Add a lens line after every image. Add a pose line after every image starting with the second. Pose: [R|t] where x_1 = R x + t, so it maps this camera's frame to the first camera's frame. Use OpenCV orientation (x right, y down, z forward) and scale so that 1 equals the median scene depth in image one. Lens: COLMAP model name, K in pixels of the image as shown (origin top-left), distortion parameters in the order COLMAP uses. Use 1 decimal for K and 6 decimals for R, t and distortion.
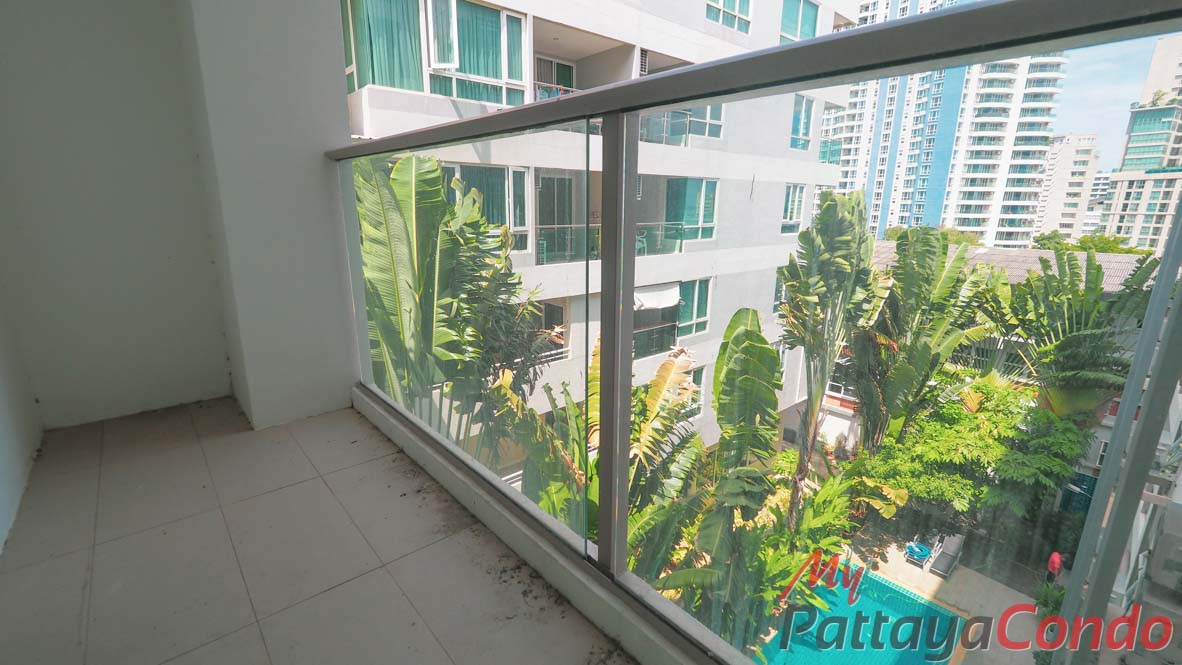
lens RADIAL K [[510.5, 0, 589.3], [0, 510.5, 334.7], [0, 0, 1]] dist [0.002857, -0.000185]
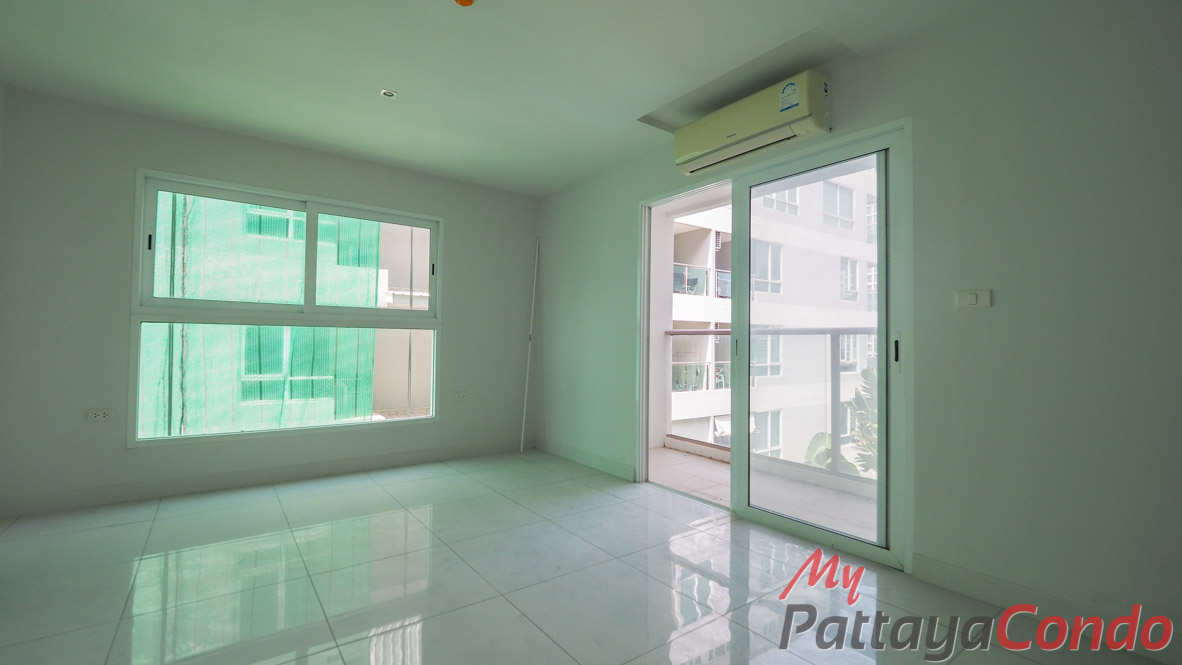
lens RADIAL K [[510.5, 0, 584.7], [0, 510.5, 327.7], [0, 0, 1]] dist [0.002857, -0.000185]
pose [[0.995201, 0.001268, -0.097846, -0.057972], [-0.028339, 0.960801, -0.275787, 0.025993], [0.093661, 0.277236, 0.956226, -0.117152]]
